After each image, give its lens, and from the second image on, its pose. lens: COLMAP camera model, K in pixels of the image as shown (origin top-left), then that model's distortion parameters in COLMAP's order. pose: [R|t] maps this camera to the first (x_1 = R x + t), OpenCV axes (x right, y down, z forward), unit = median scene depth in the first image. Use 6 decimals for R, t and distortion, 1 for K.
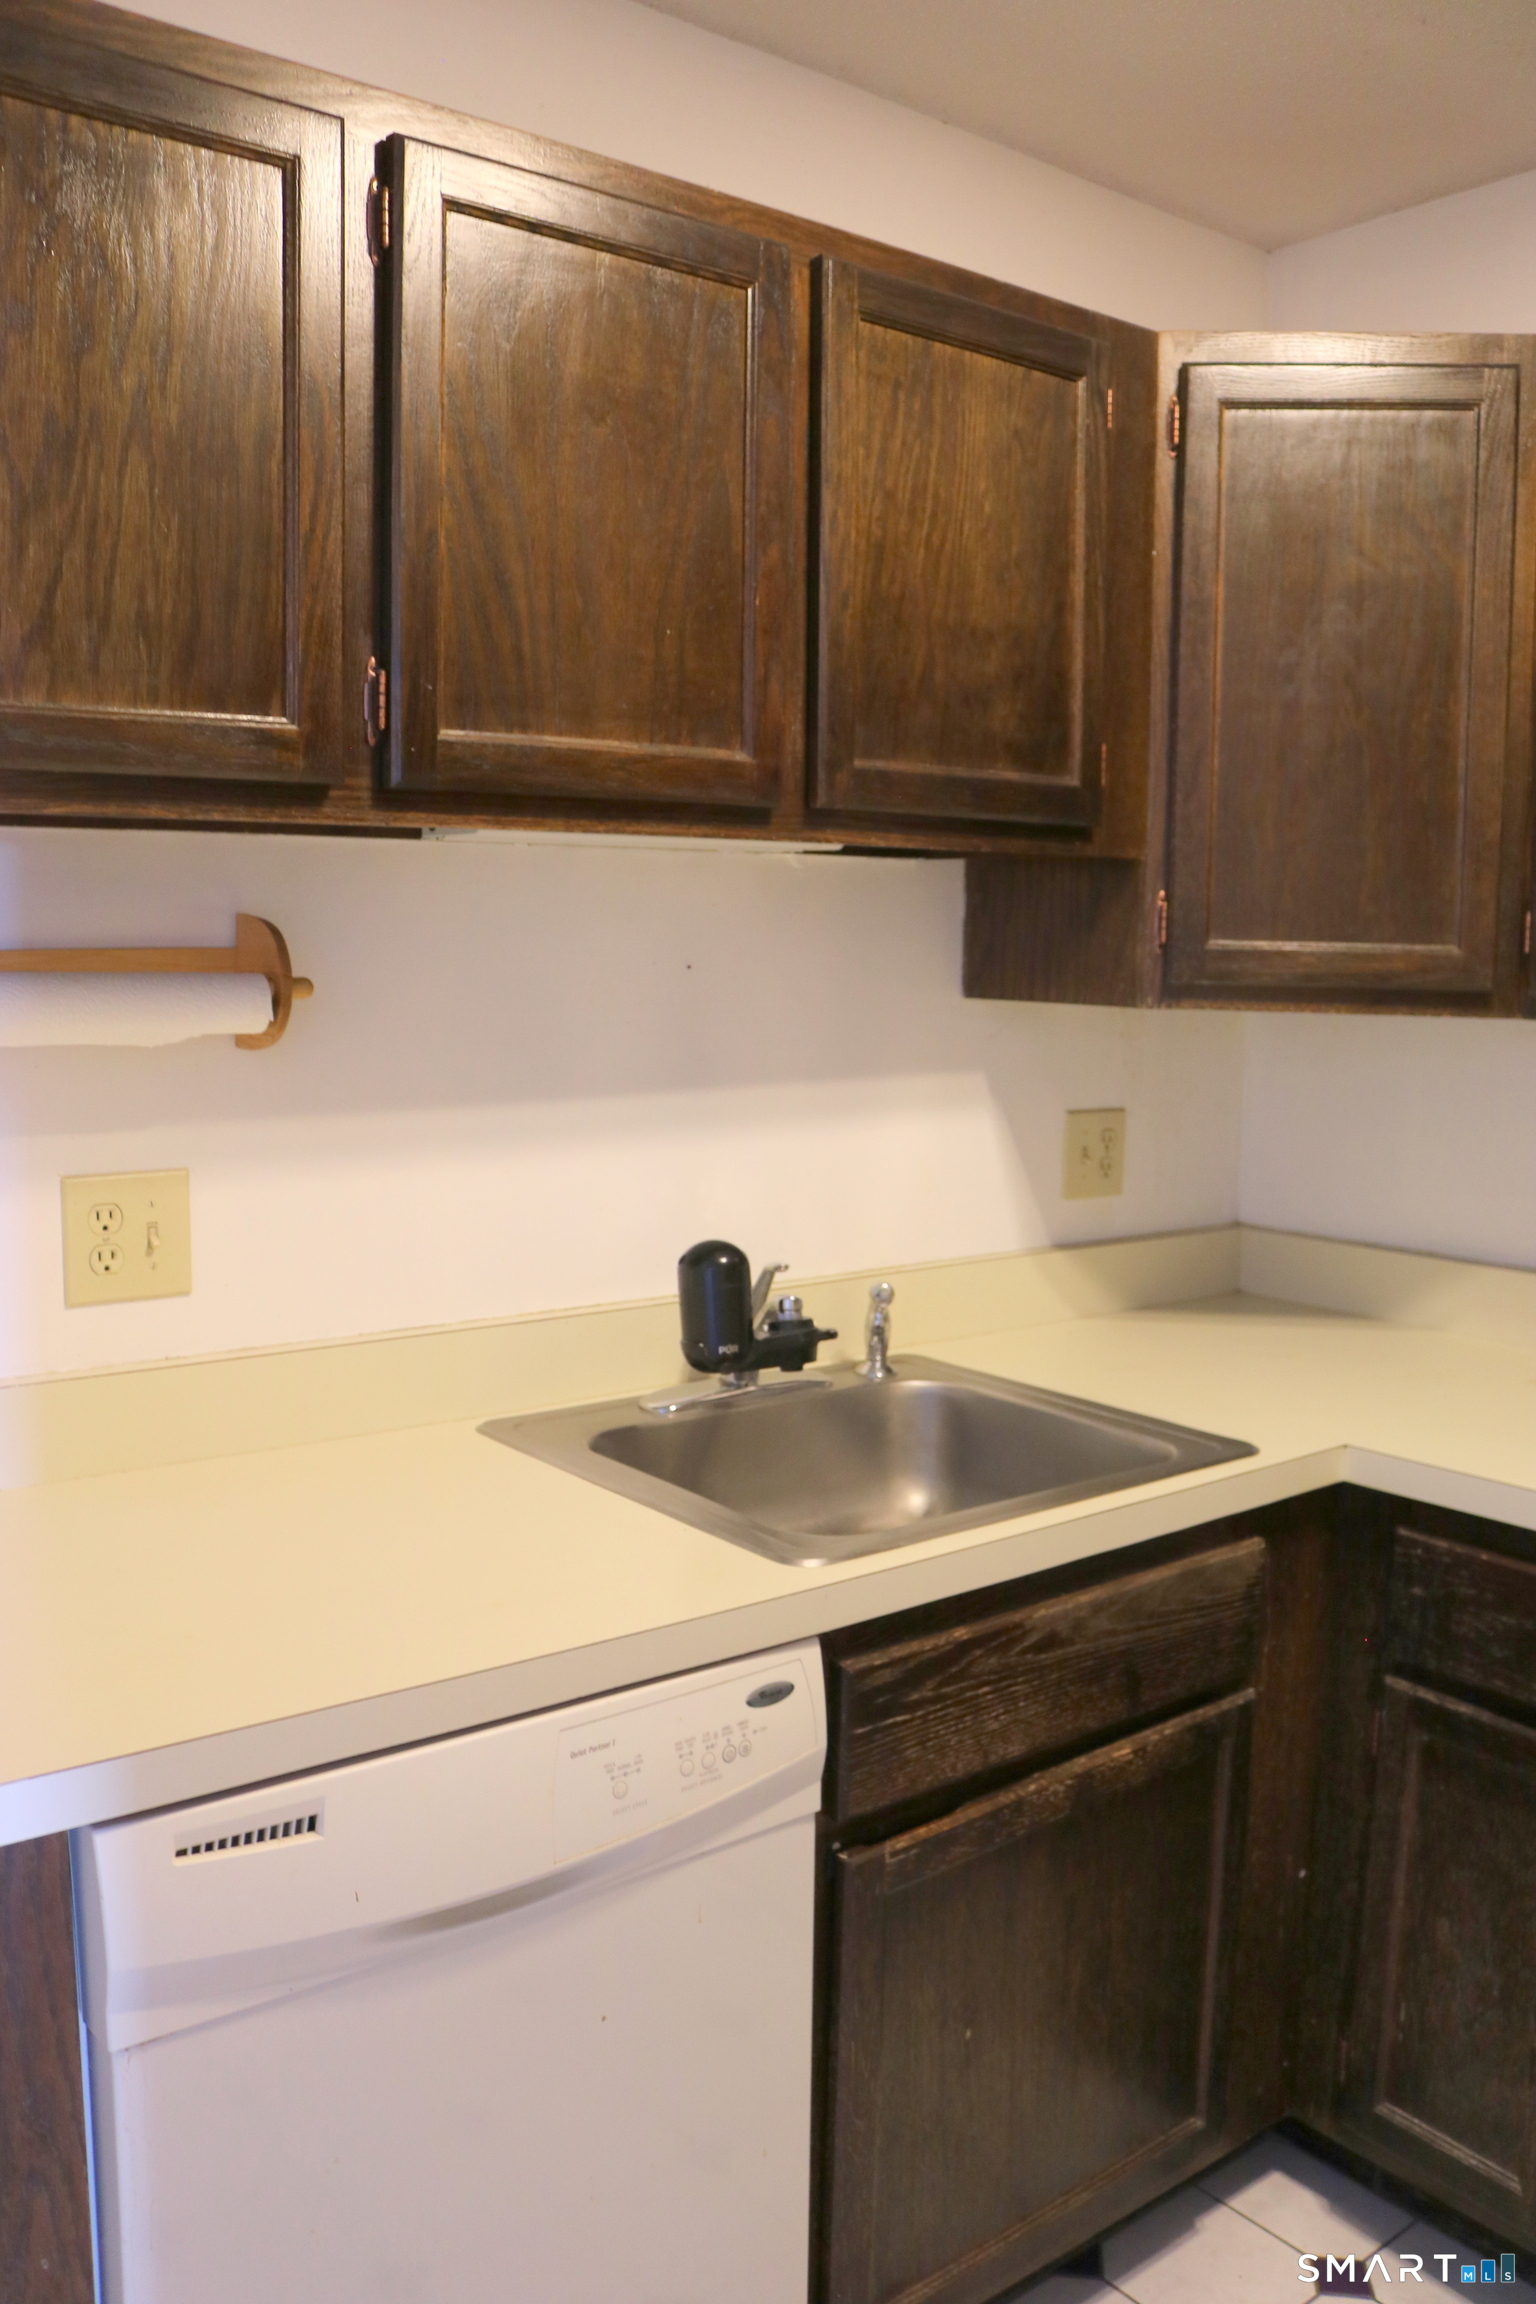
lens RADIAL K [[1870.9, 0, 776.3], [0, 1870.9, 1162.8], [0, 0, 1]] dist [-0.158860, 0.114042]
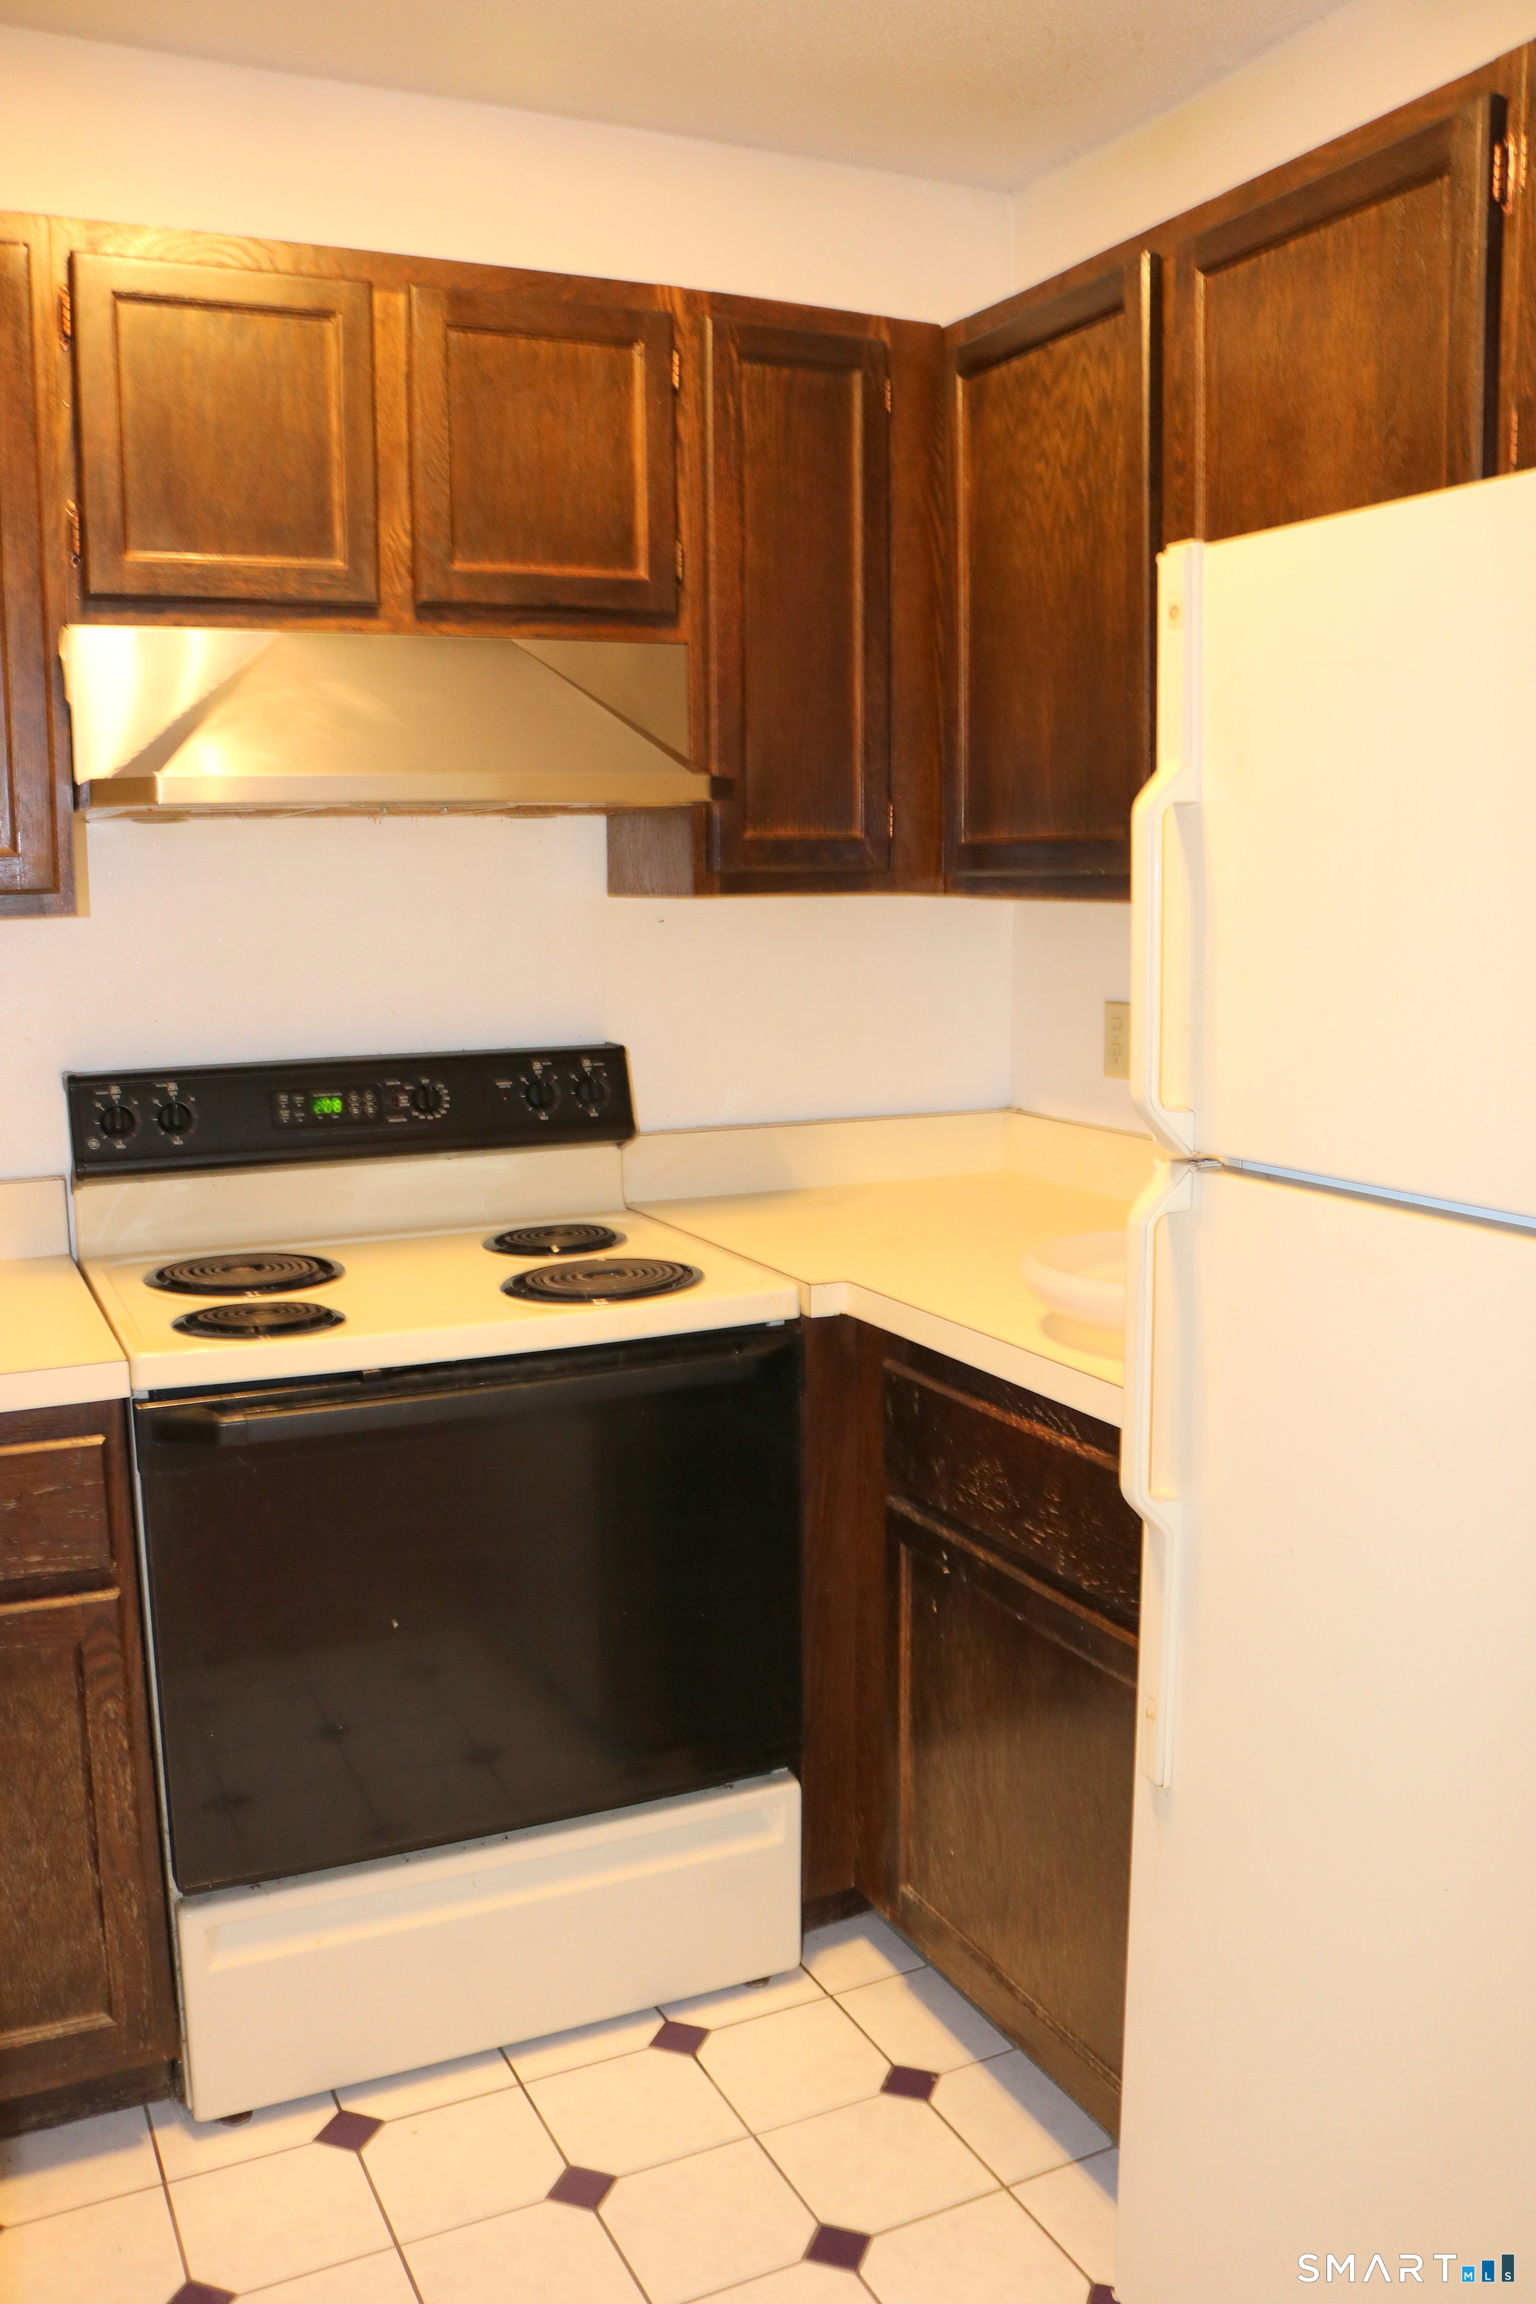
lens RADIAL K [[1870.9, 0, 776.3], [0, 1870.9, 1162.8], [0, 0, 1]] dist [-0.158860, 0.114042]
pose [[0.229594, -0.165932, 0.959038, -0.394833], [0.129141, 0.981841, 0.138961, -0.018849], [-0.964681, 0.091947, 0.246853, 0.283616]]
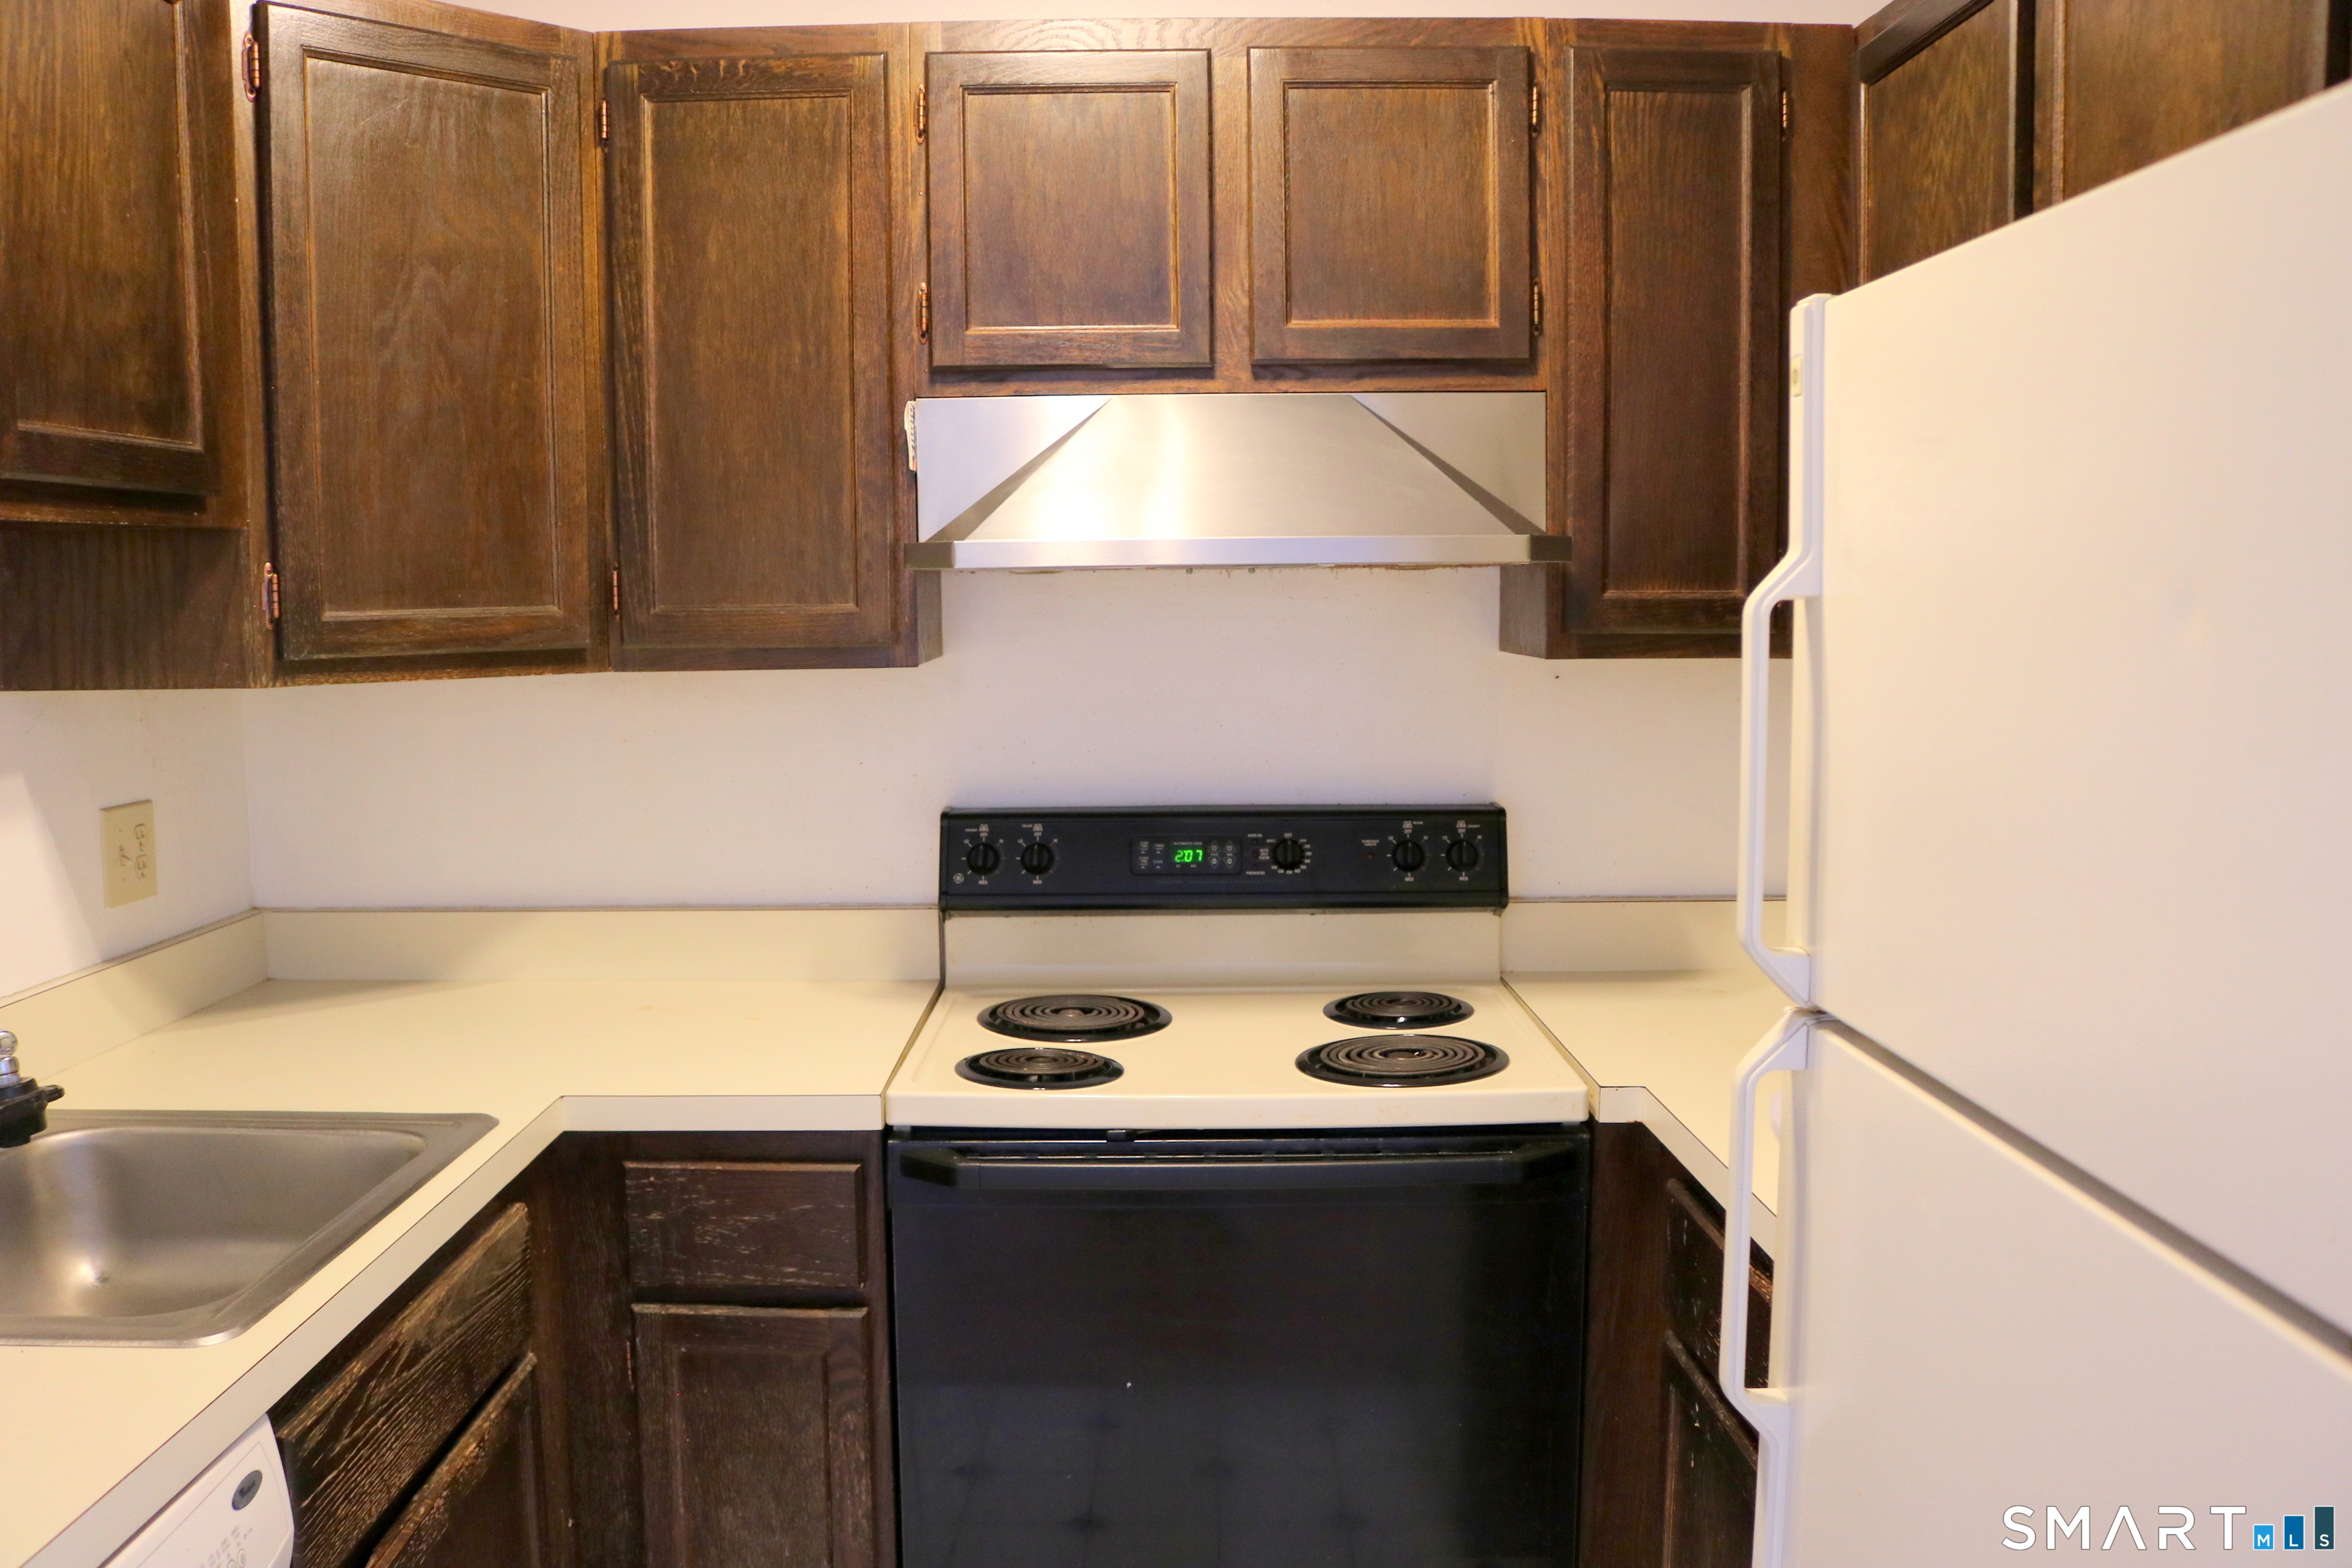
lens RADIAL K [[1909.9, 0, 1162.0], [0, 1909.9, 786.1], [0, 0, 1]] dist [-0.158860, 0.114042]
pose [[0.624307, -0.101789, 0.774519, -0.269444], [0.111406, 0.992941, 0.040694, -0.023290], [-0.773194, 0.060881, 0.631240, 0.068767]]
